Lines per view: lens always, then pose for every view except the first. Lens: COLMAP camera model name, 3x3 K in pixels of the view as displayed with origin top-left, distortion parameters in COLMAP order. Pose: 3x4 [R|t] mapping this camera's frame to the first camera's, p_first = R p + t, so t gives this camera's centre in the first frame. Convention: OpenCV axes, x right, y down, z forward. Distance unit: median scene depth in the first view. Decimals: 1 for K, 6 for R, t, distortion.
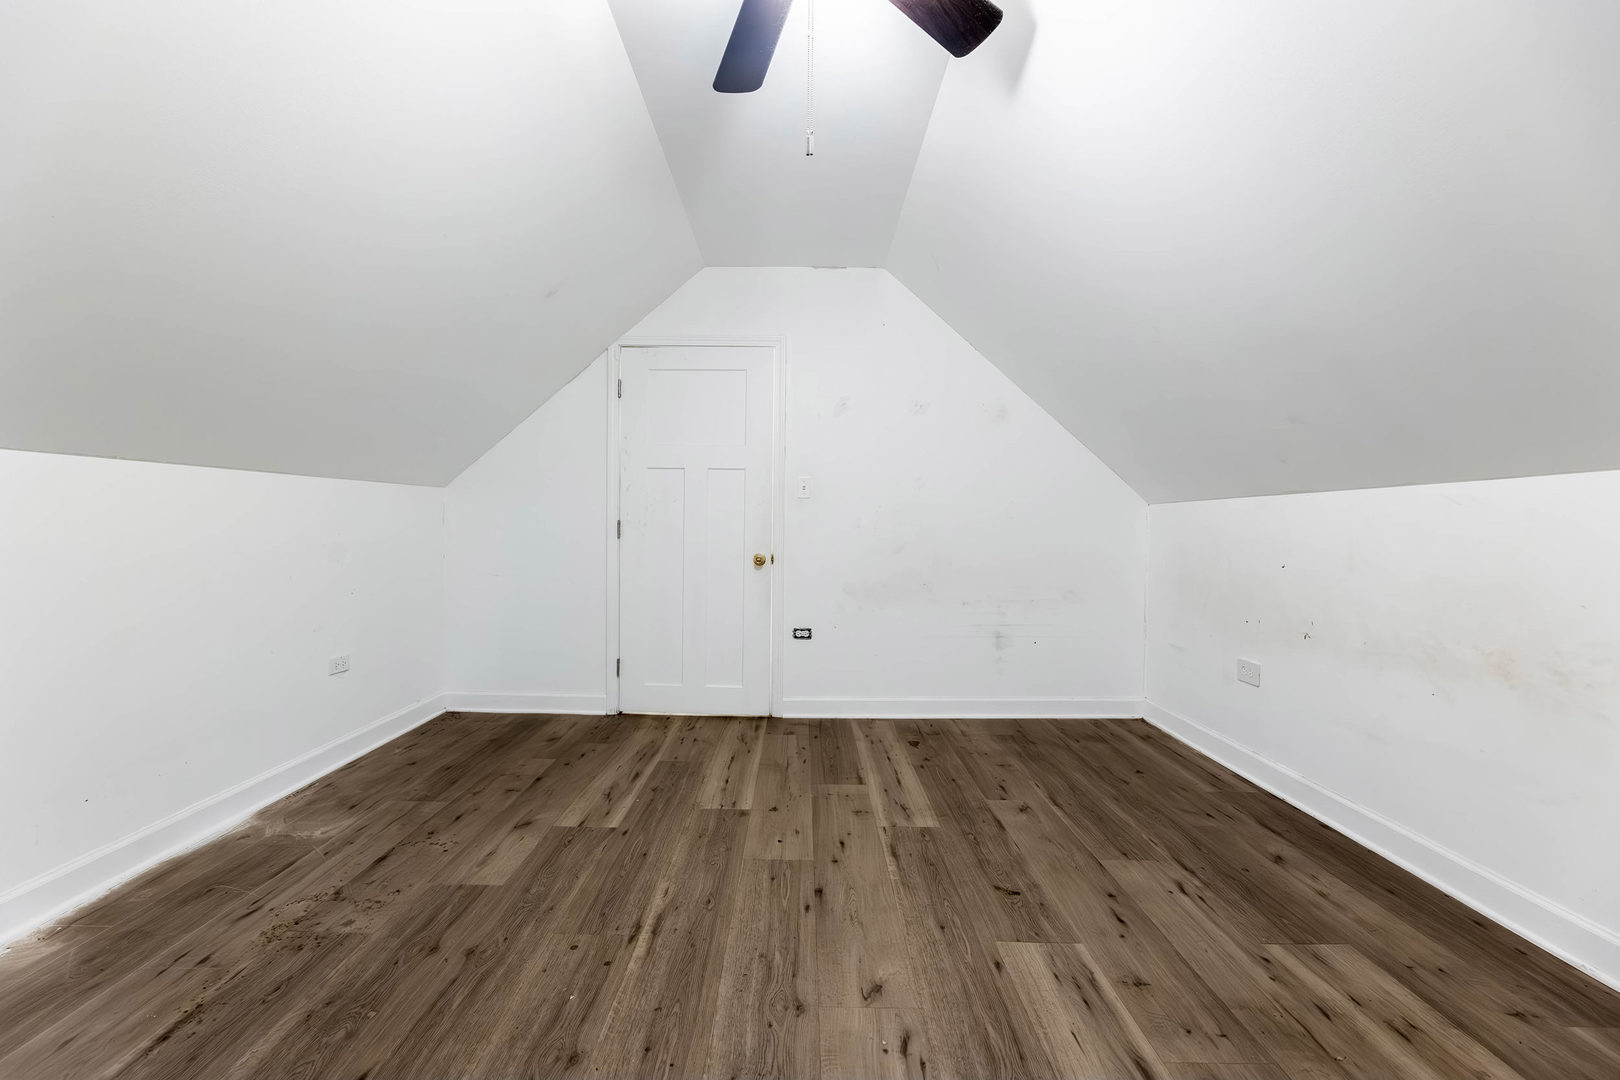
lens RADIAL K [[659.6, 0, 797.4], [0, 659.6, 538.1], [0, 0, 1]] dist [0.001179, 0.000524]
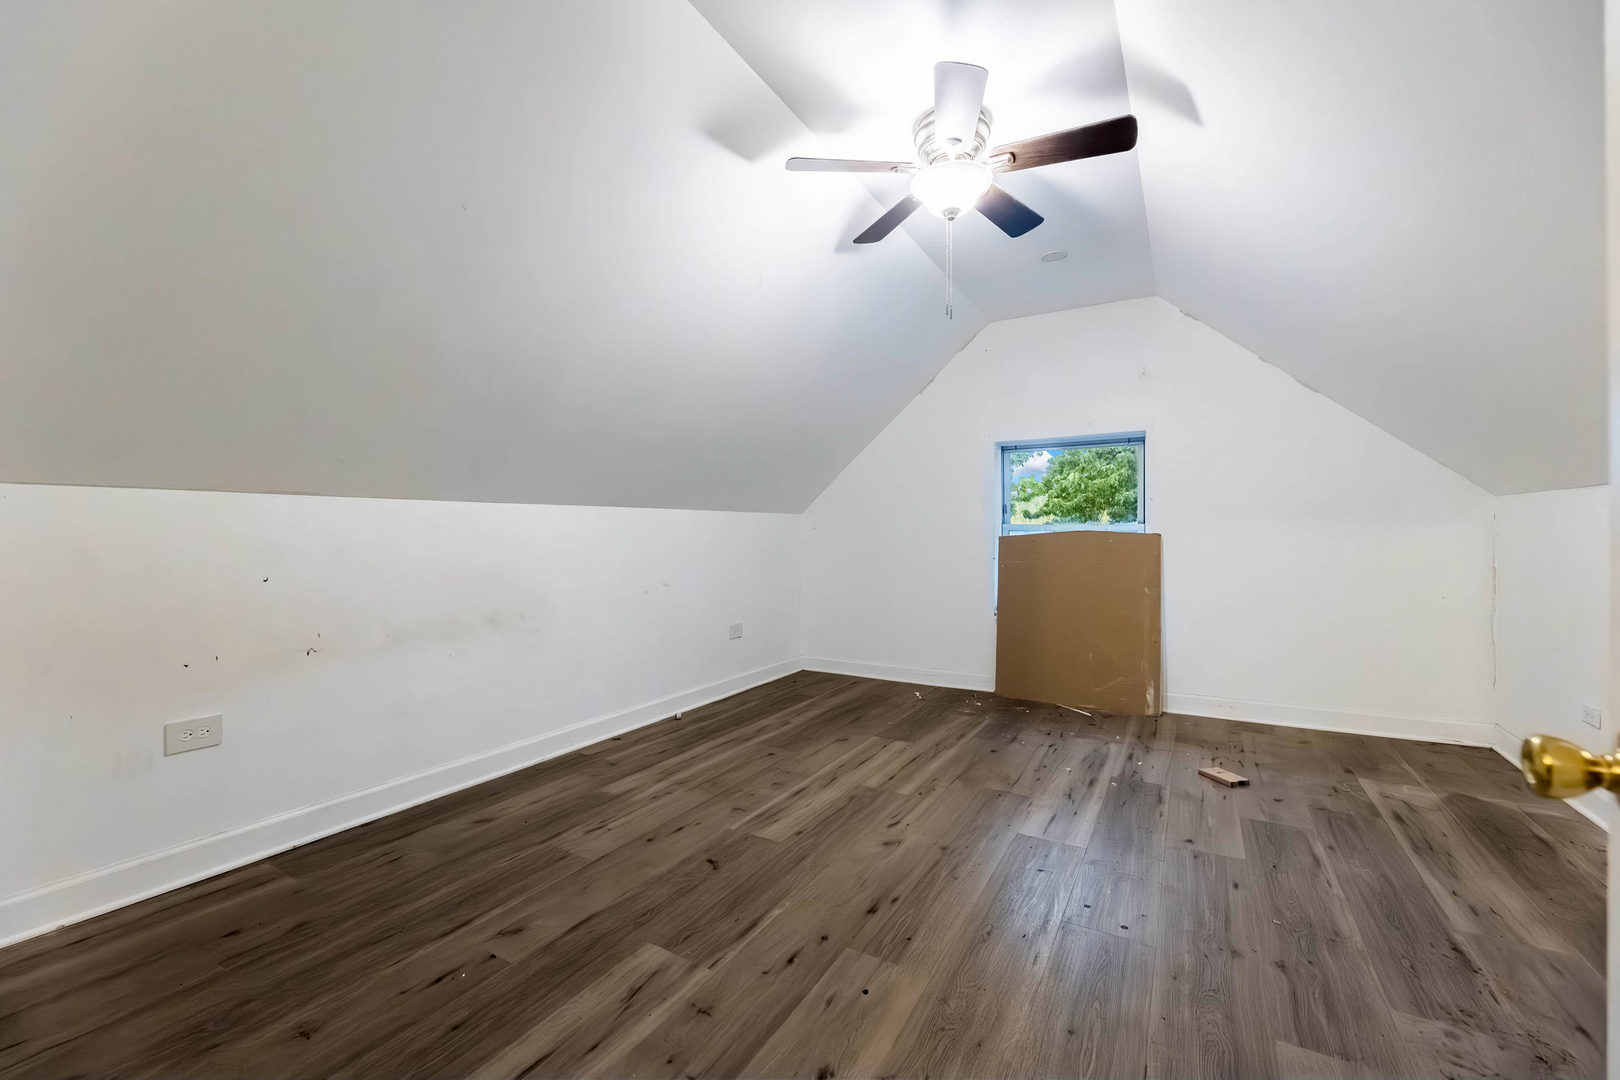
lens RADIAL K [[659.6, 0, 797.4], [0, 659.6, 538.1], [0, 0, 1]] dist [0.001179, 0.000524]
pose [[-0.860460, -0.008455, 0.509448, -0.338431], [0.003981, 0.999720, 0.023317, -0.033541], [-0.509503, 0.022092, -0.860185, 1.750621]]
